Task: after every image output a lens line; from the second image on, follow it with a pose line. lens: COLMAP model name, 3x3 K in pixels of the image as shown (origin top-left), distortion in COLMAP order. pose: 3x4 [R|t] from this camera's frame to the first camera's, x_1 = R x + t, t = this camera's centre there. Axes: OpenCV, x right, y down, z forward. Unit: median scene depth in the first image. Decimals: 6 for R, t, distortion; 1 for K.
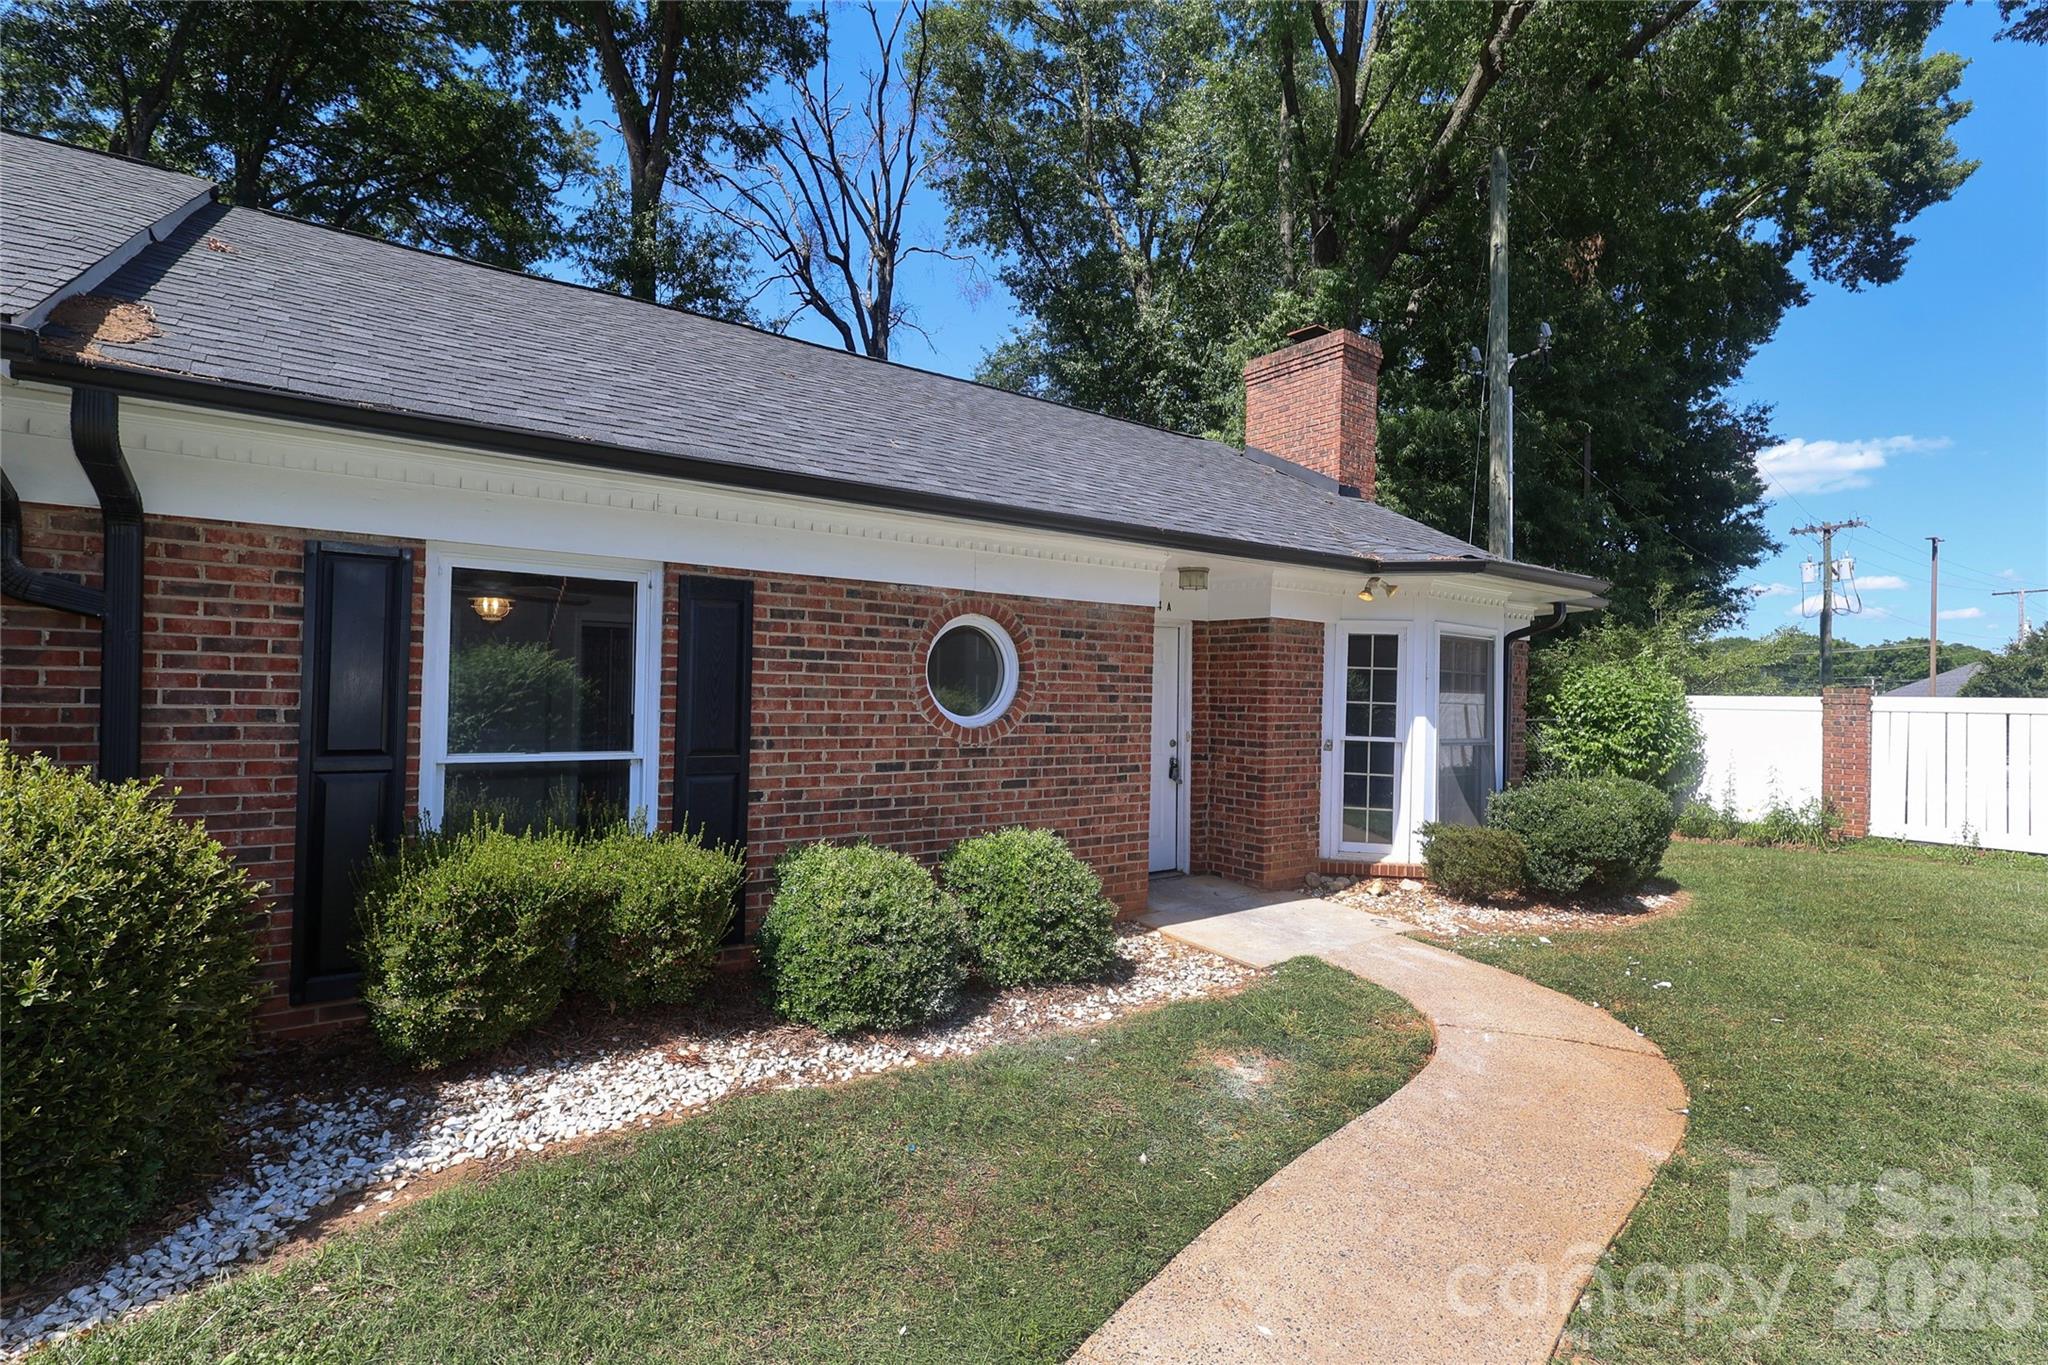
lens RADIAL K [[978.4, 0, 1032.2], [0, 978.4, 681.5], [0, 0, 1]] dist [0.001625, -0.000478]
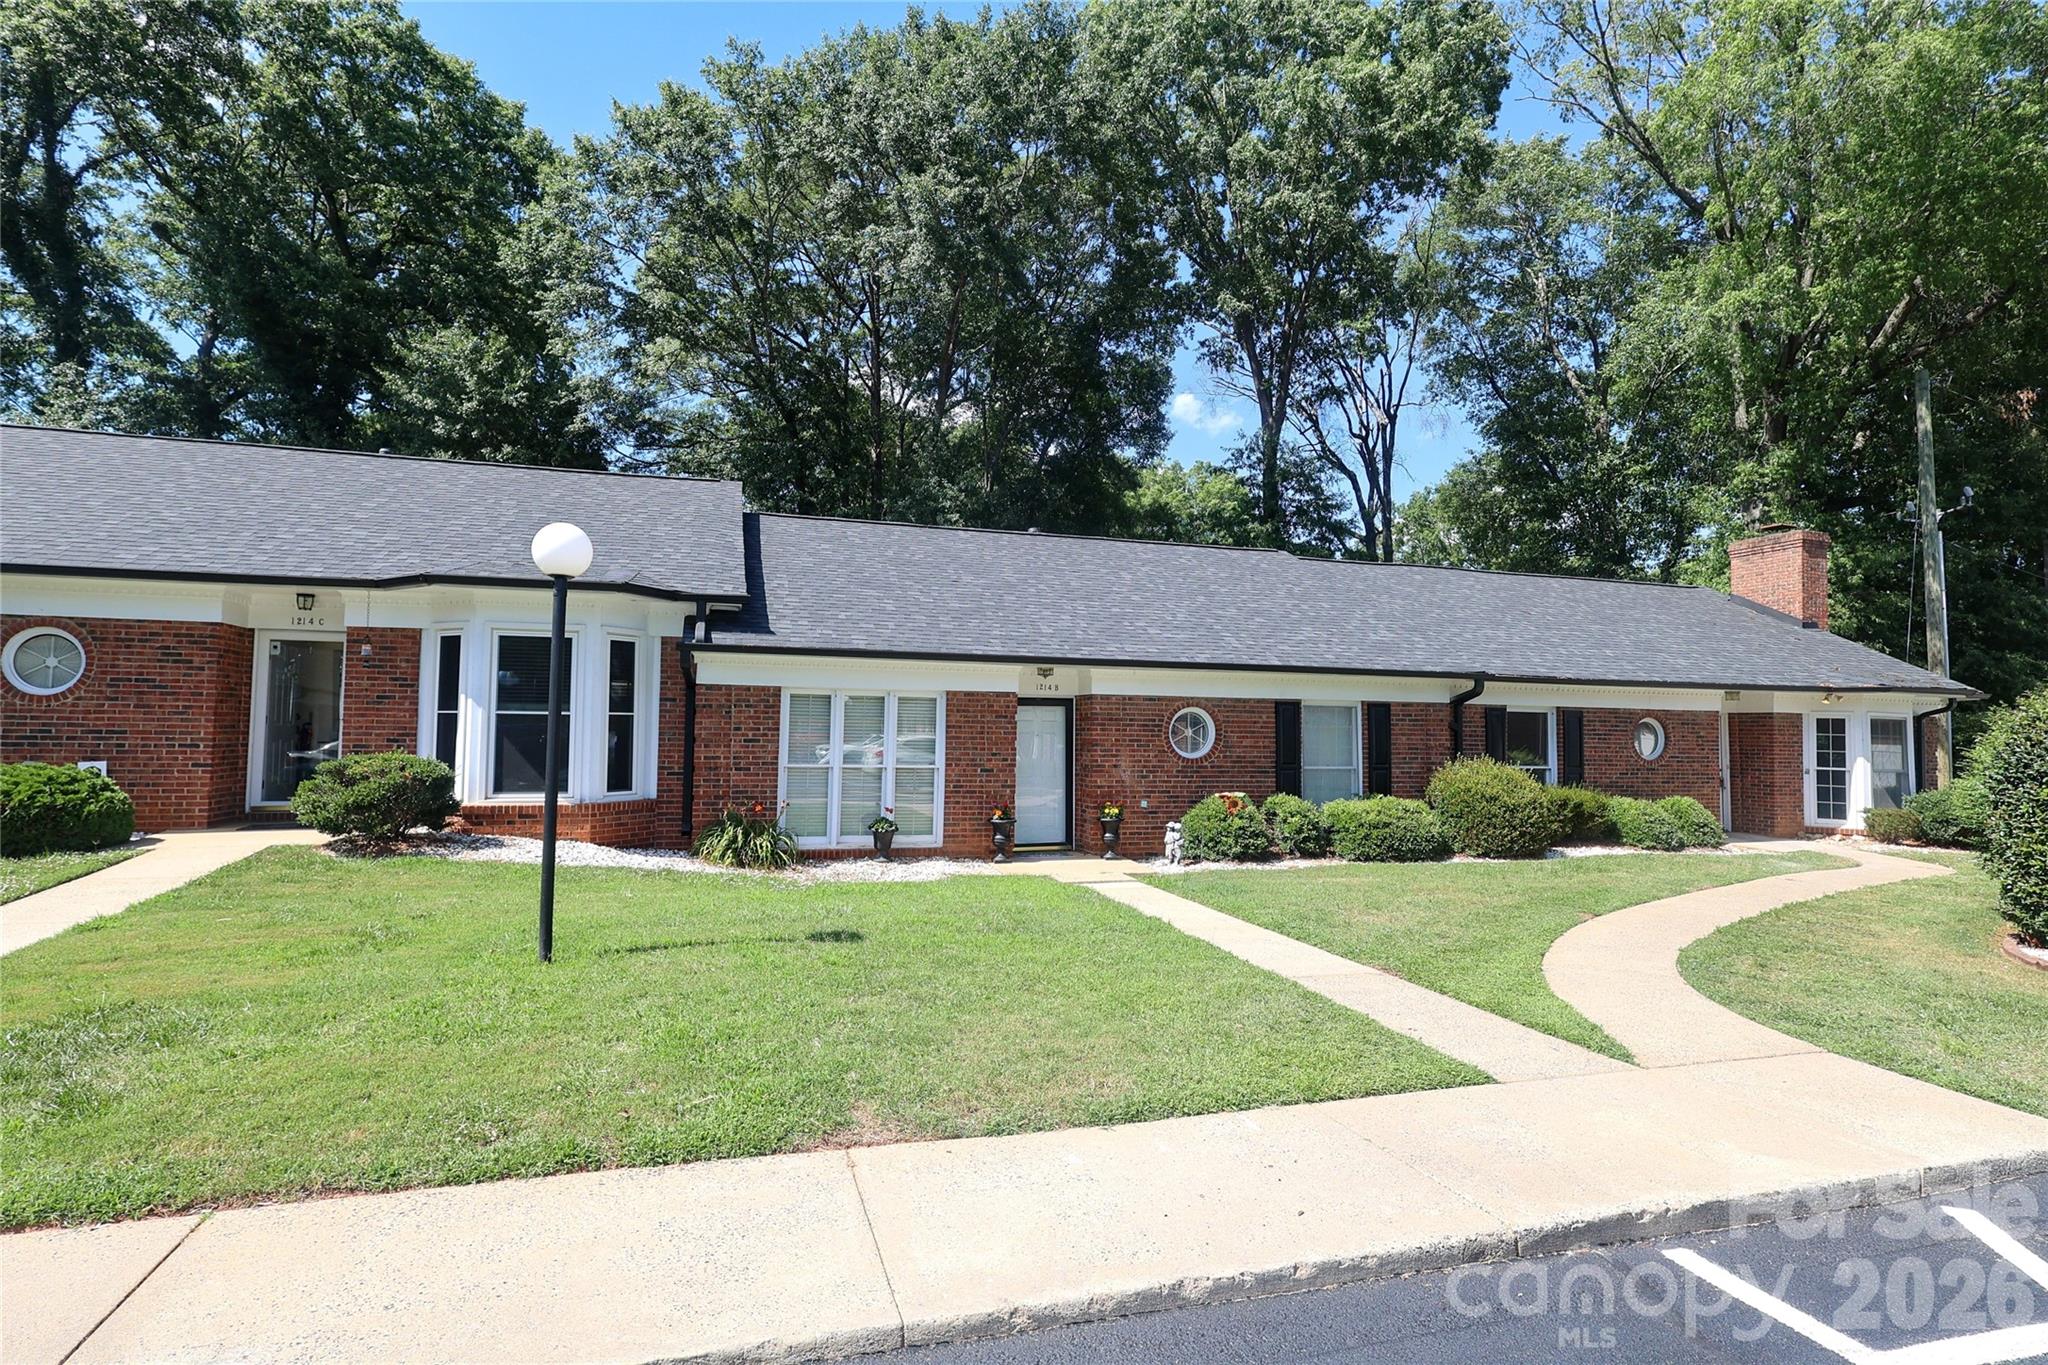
lens RADIAL K [[978.4, 0, 1032.2], [0, 978.4, 681.5], [0, 0, 1]] dist [0.001625, -0.000478]
pose [[0.939436, -0.020710, -0.342098, -0.557187], [0.004689, 0.998856, -0.047593, -0.037032], [0.342692, 0.043106, 0.938458, -1.608832]]
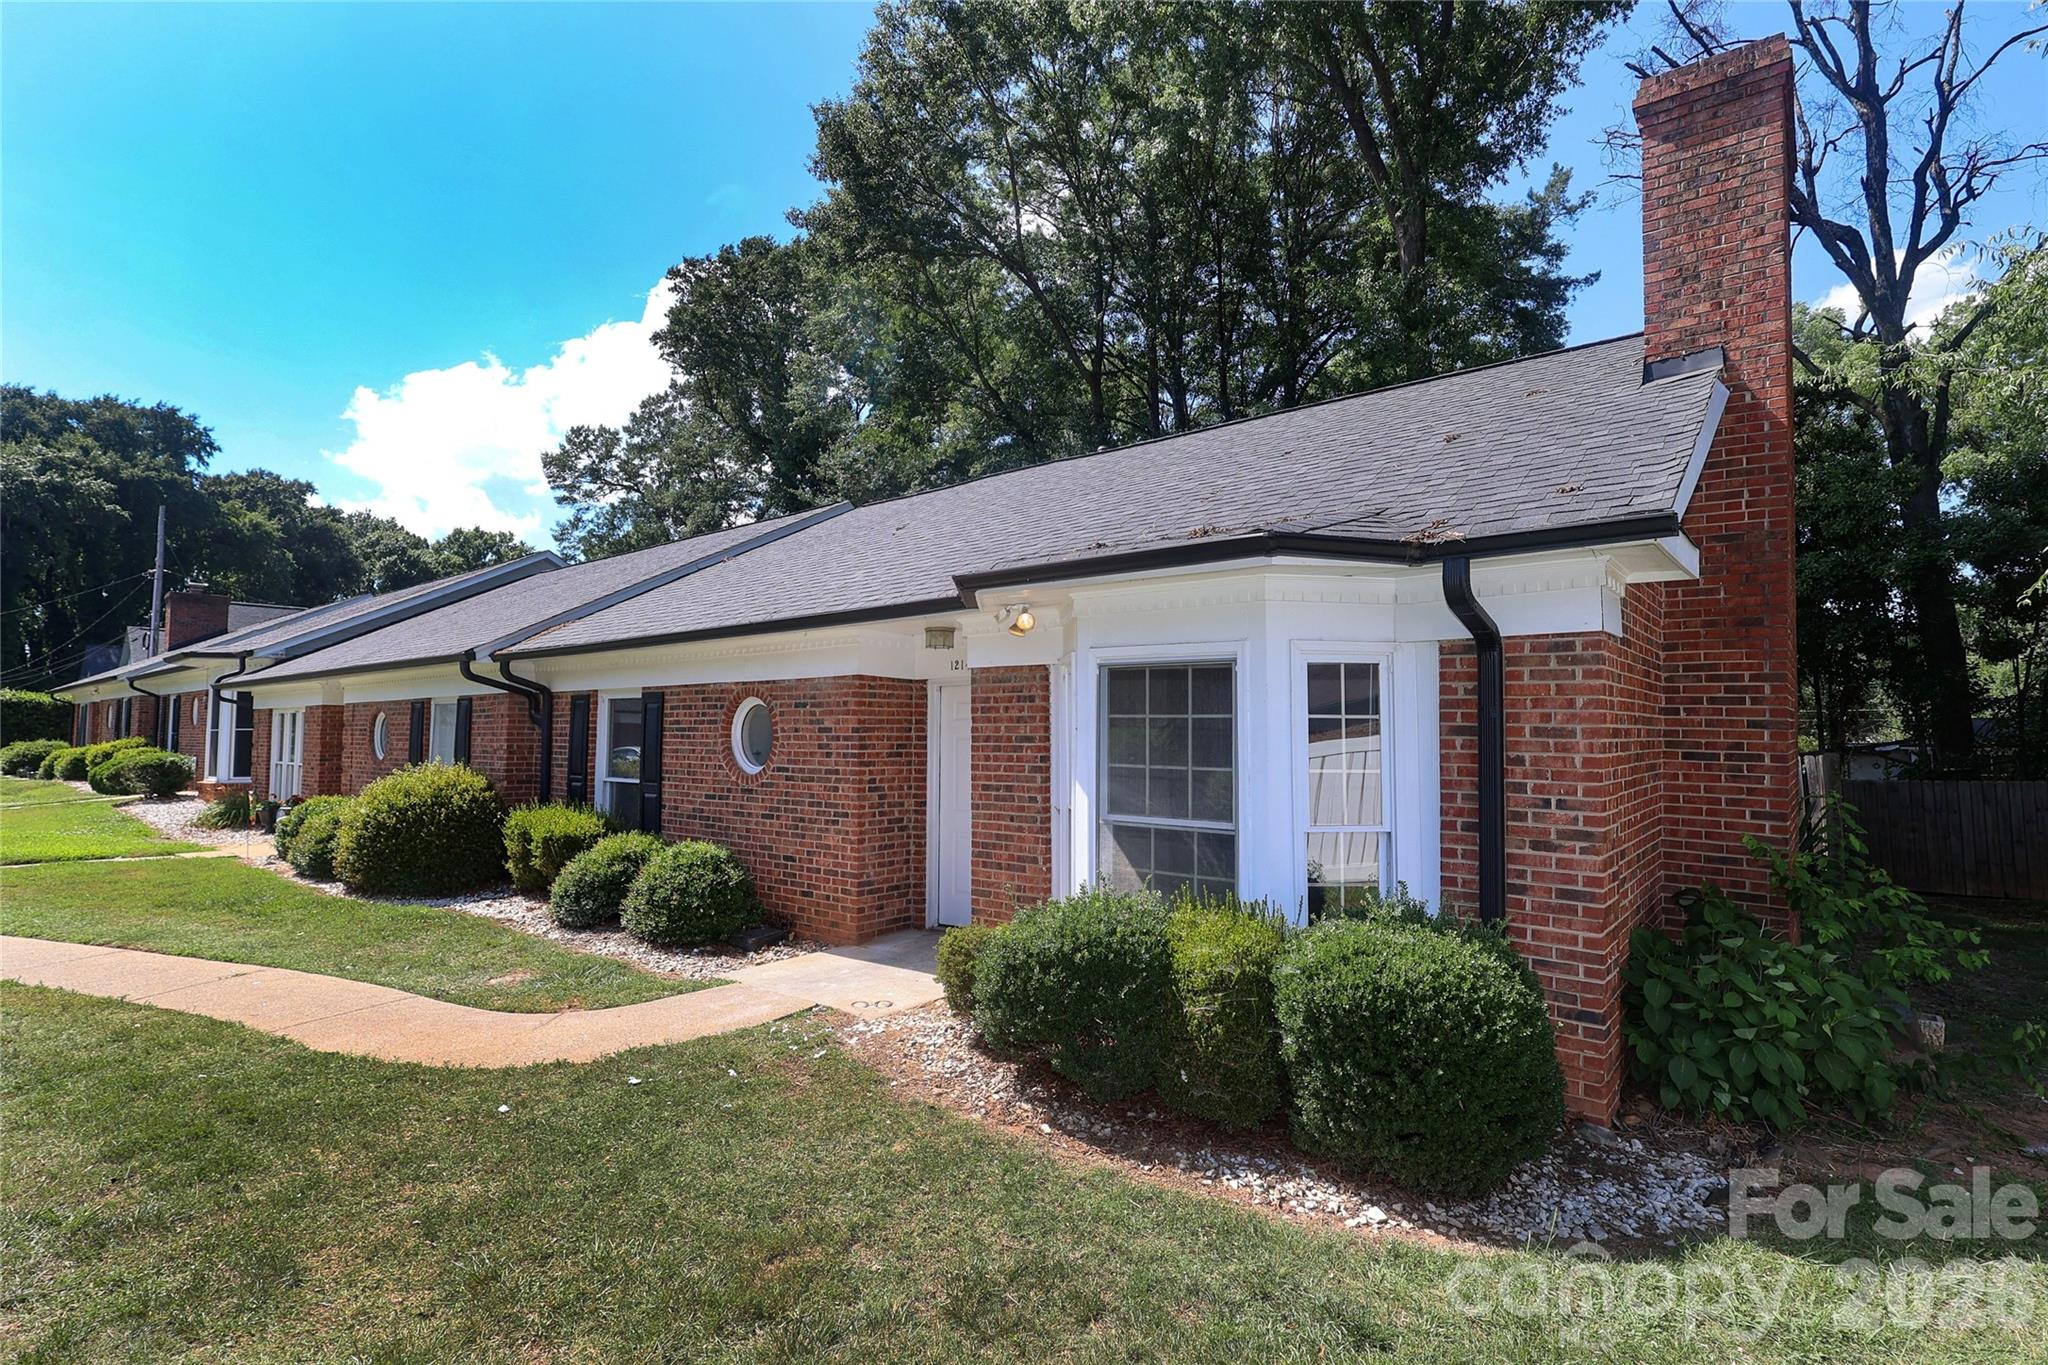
lens RADIAL K [[978.4, 0, 1032.2], [0, 978.4, 681.5], [0, 0, 1]] dist [0.001625, -0.000478]
pose [[0.249014, -0.092340, -0.964088, 1.129144], [-0.009611, 0.995160, -0.097799, 0.036928], [0.968452, 0.033620, 0.246921, 0.802048]]
